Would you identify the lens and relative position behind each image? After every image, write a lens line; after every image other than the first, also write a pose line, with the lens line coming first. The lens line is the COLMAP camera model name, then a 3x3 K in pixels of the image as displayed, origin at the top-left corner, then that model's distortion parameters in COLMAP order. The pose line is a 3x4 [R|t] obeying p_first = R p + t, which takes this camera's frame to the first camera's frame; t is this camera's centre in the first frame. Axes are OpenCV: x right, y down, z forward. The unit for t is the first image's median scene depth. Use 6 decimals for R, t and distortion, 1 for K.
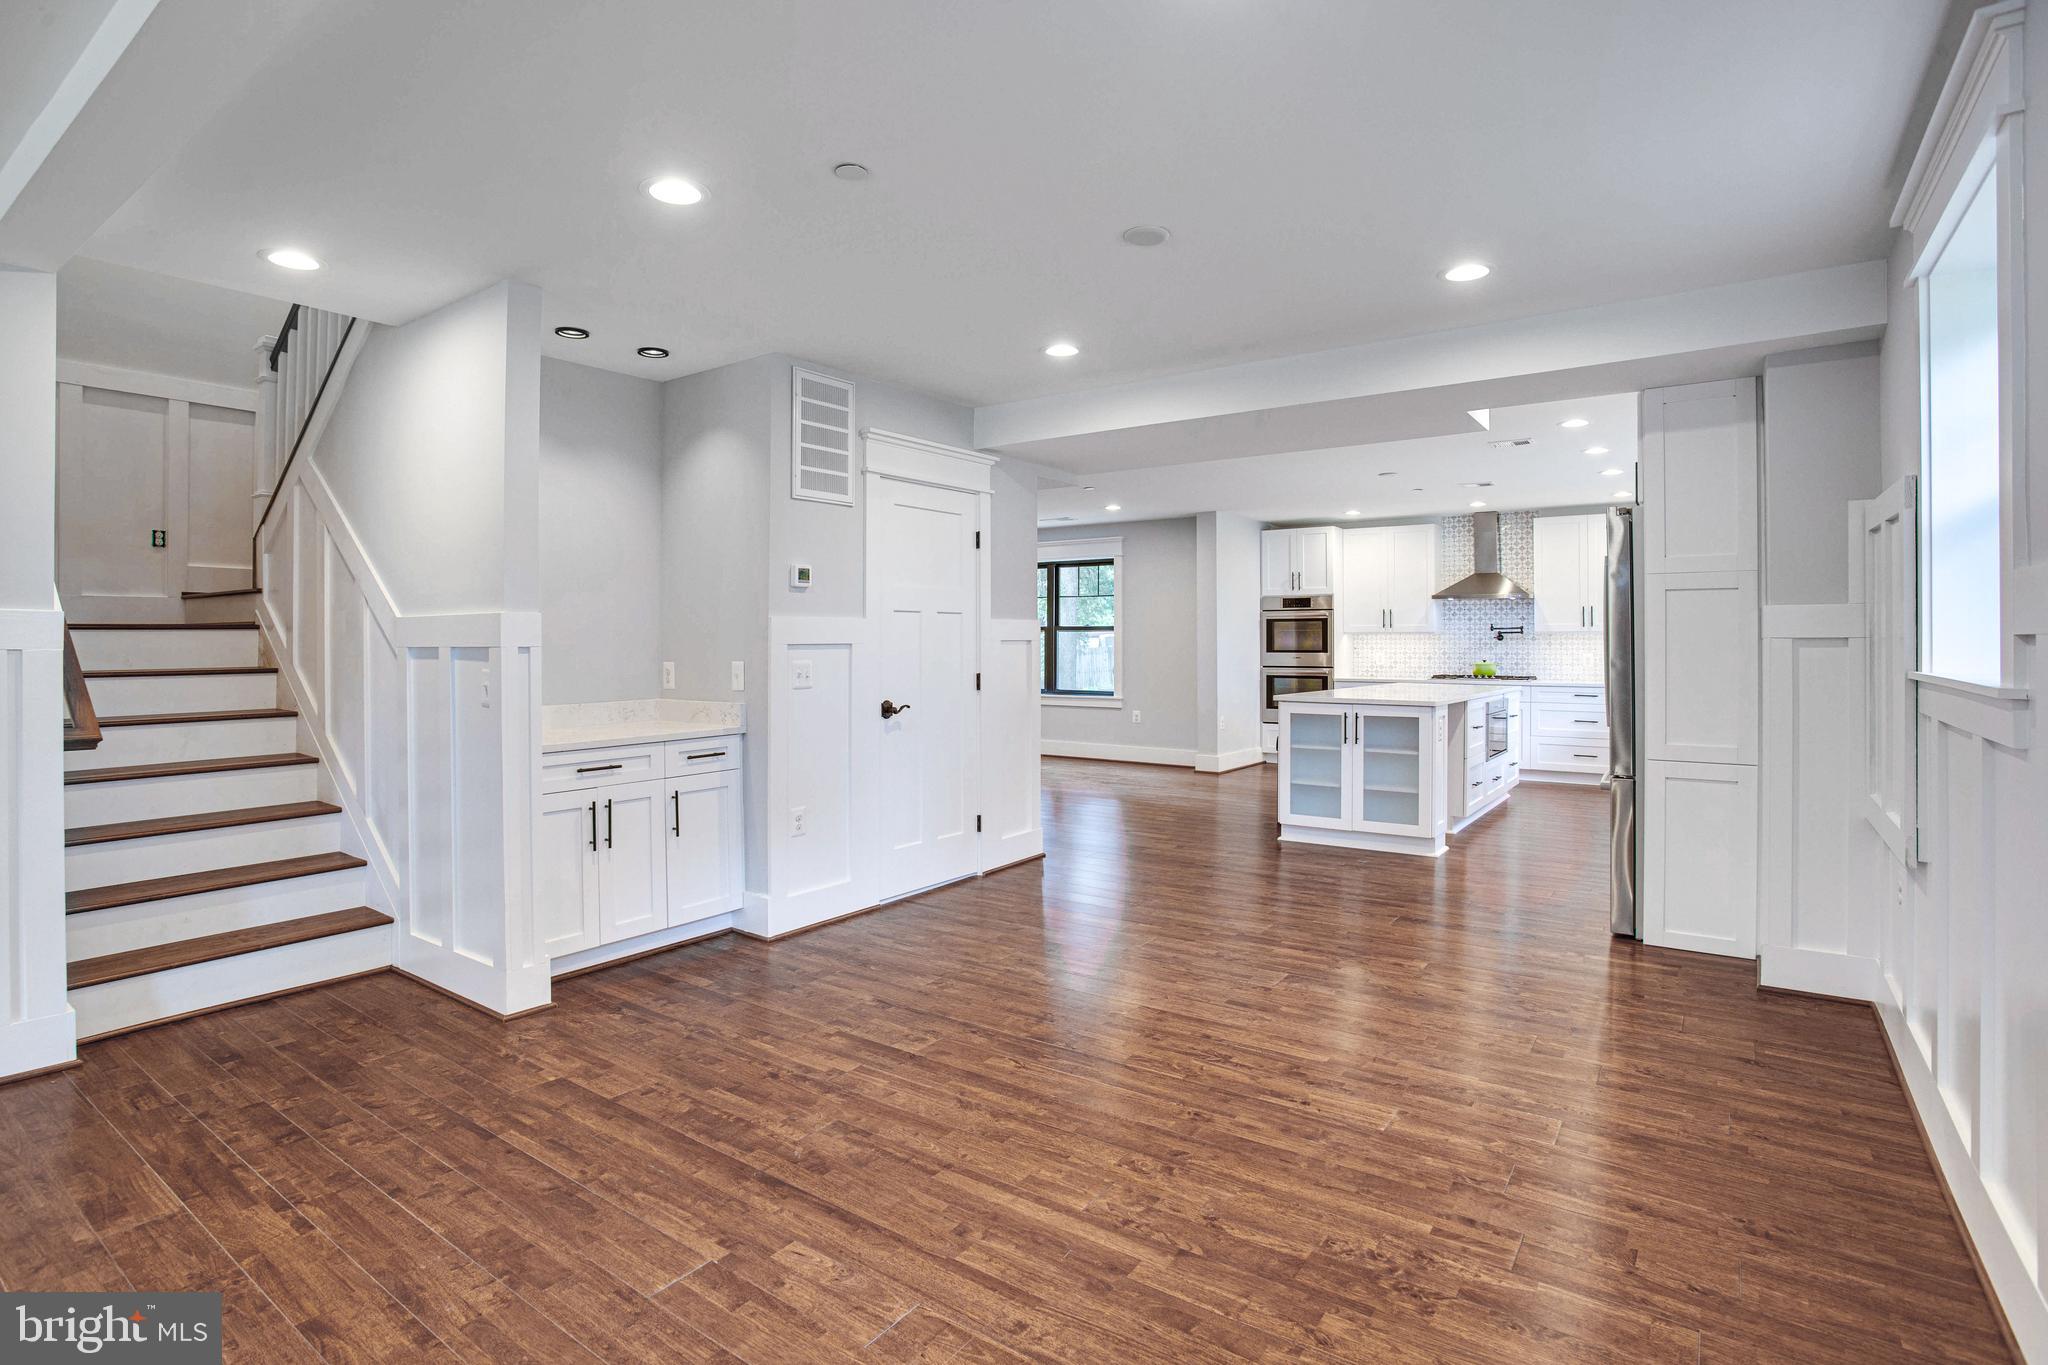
lens RADIAL K [[1013.5, 0, 1016.1], [0, 1013.5, 641.4], [0, 0, 1]] dist [-0.074135, 0.028496]
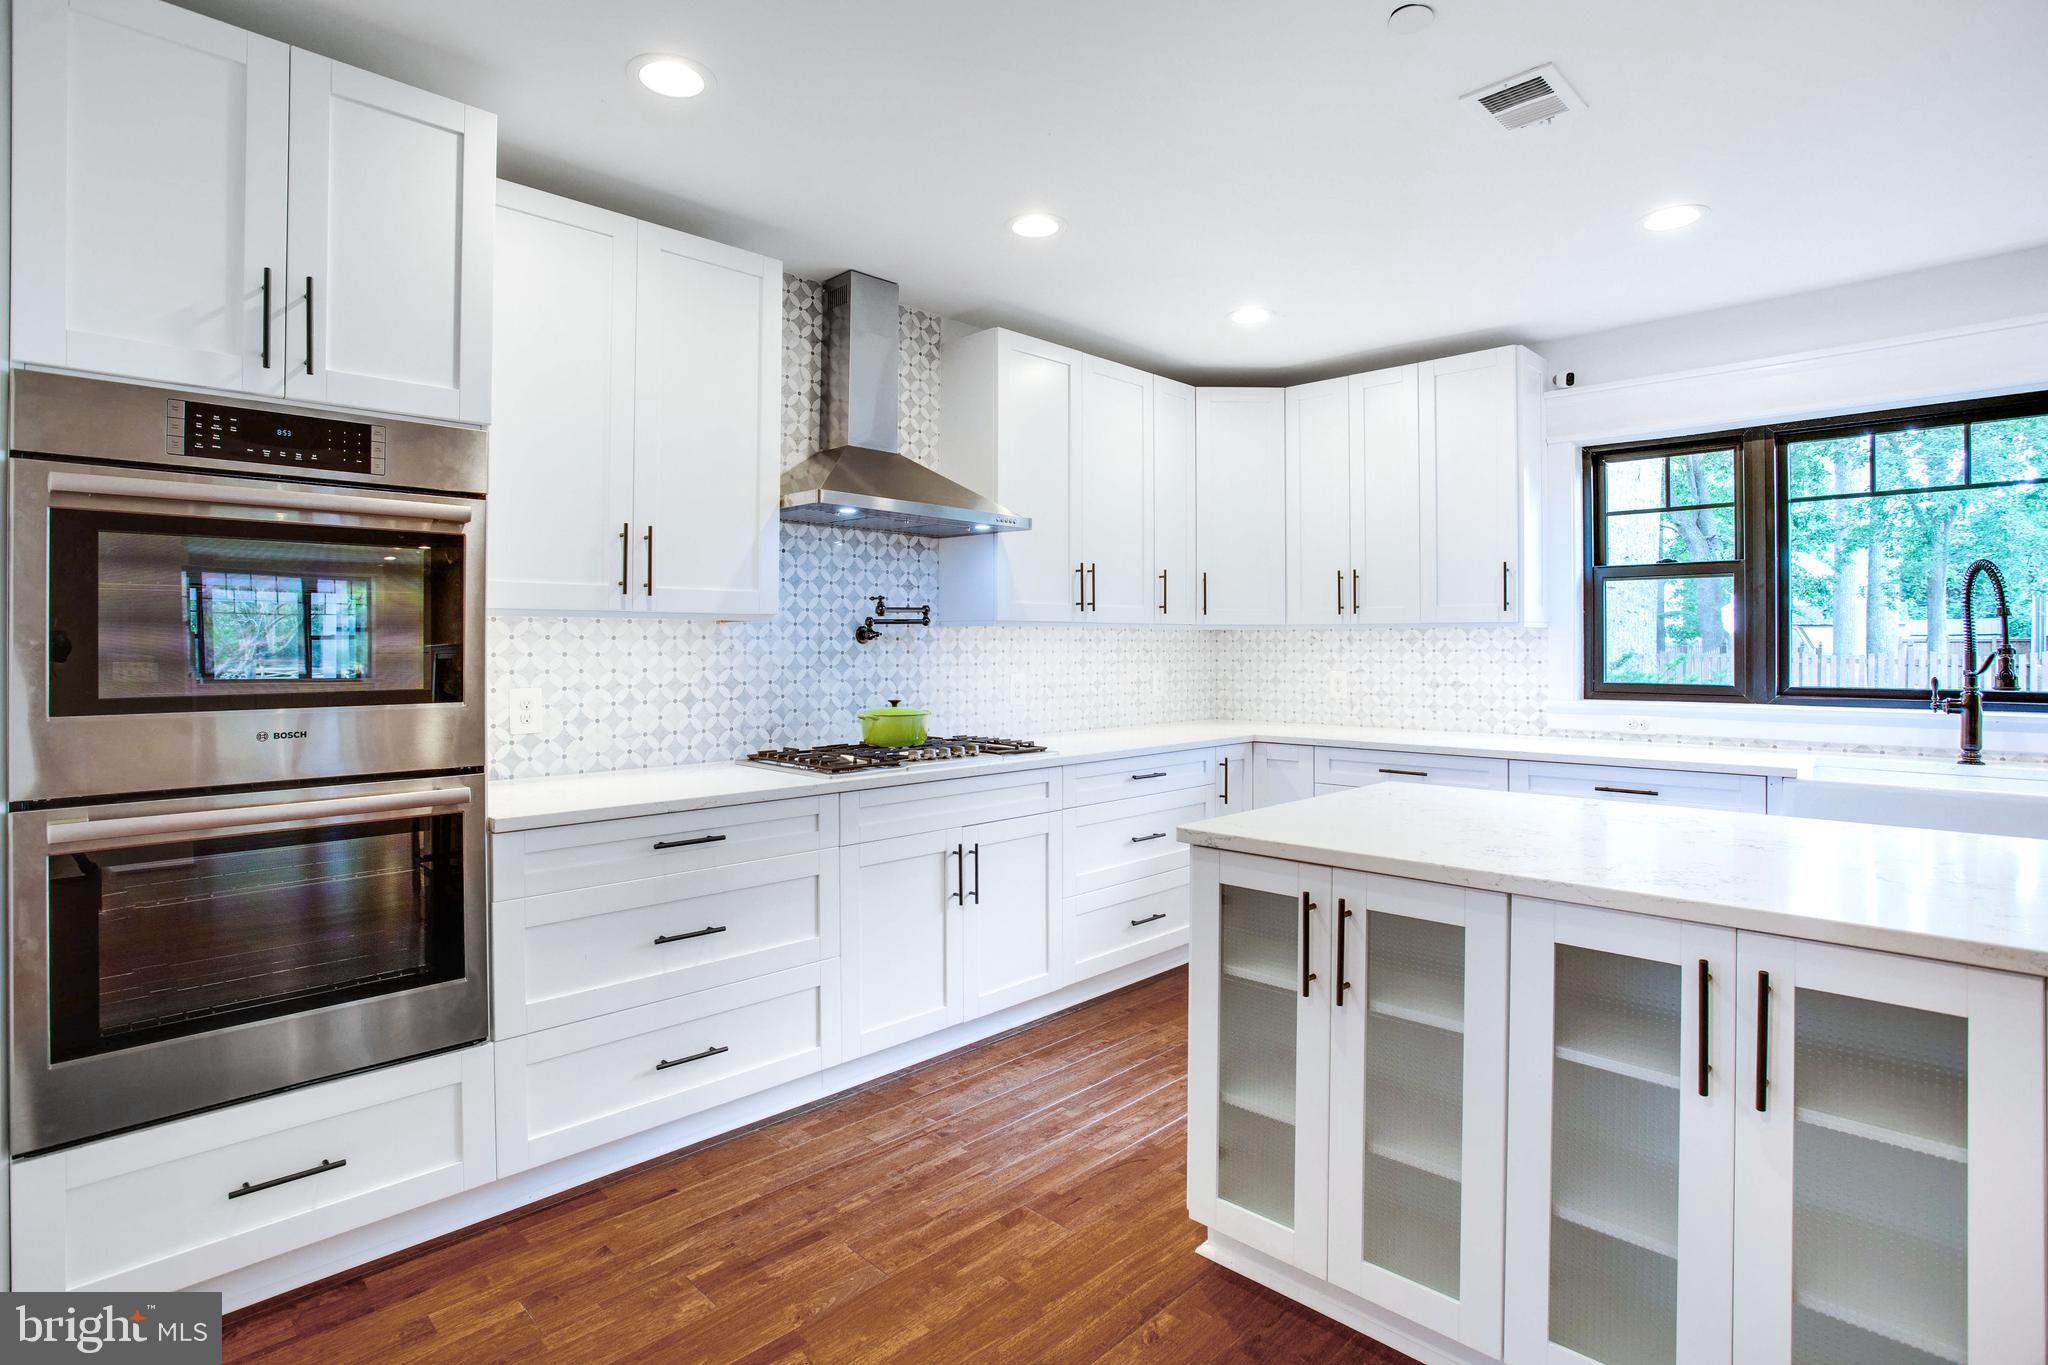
lens RADIAL K [[1017.6, 0, 1009.1], [0, 1017.6, 642.9], [0, 0, 1]] dist [-0.069656, 0.029448]
pose [[0.164461, 0.000773, 0.986383, 0.250516], [-0.001082, 0.999999, -0.000604, -0.001692], [-0.986383, -0.000968, 0.164462, 1.728309]]
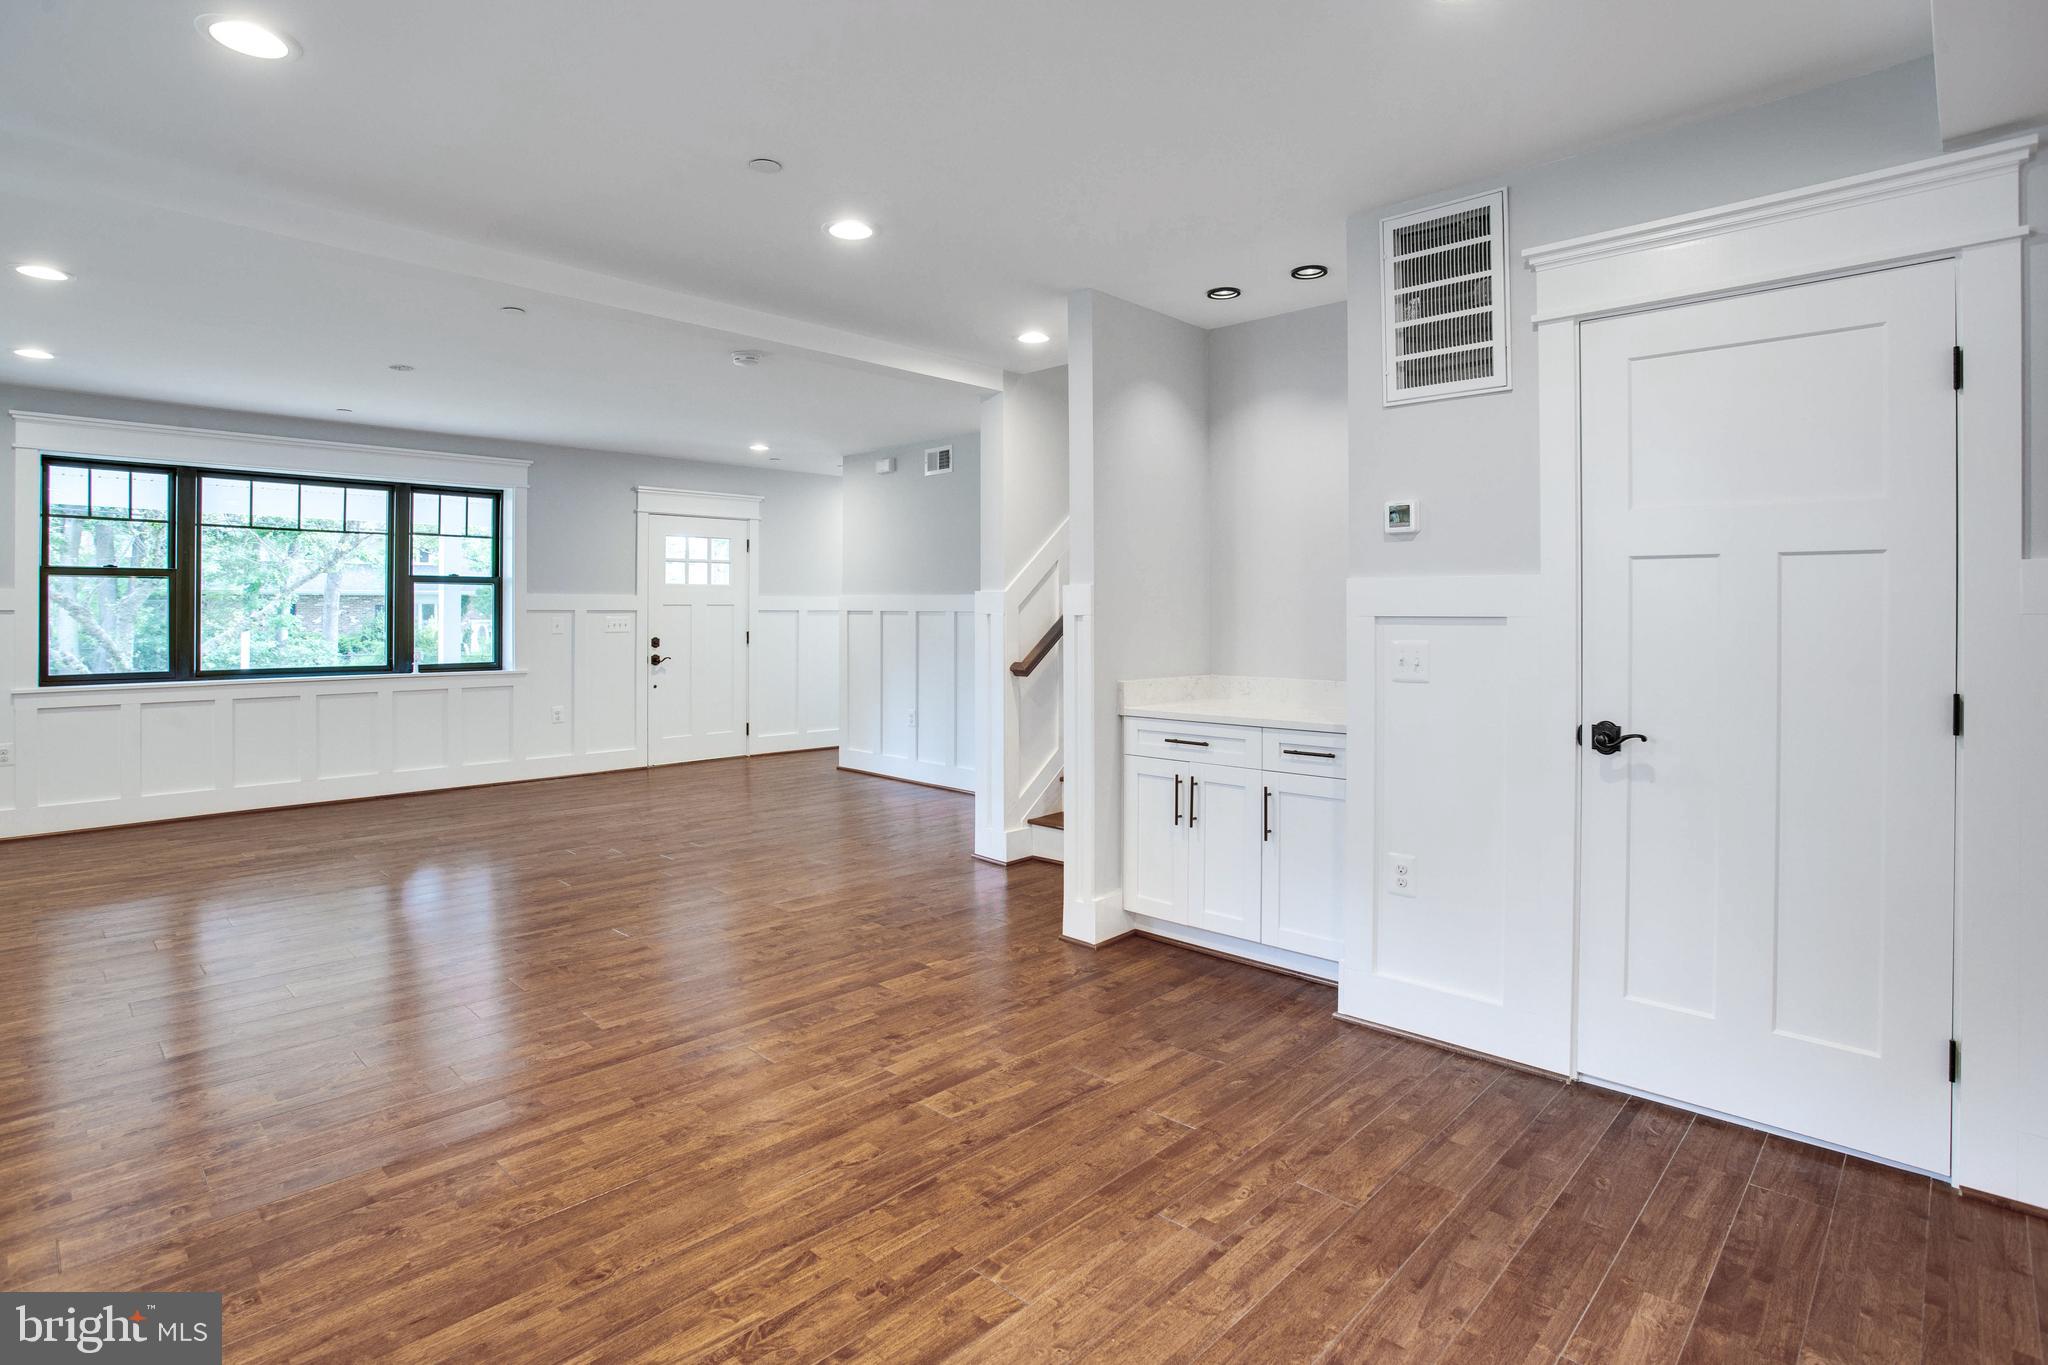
lens RADIAL K [[1024.4, 0, 1009.3], [0, 1024.4, 602.5], [0, 0, 1]] dist [-0.071887, 0.028891]
pose [[-0.147883, -0.006419, -0.988984, 0.445743], [-0.001335, 0.999979, -0.006291, -0.001924], [0.989004, 0.000390, -0.147888, 0.738550]]
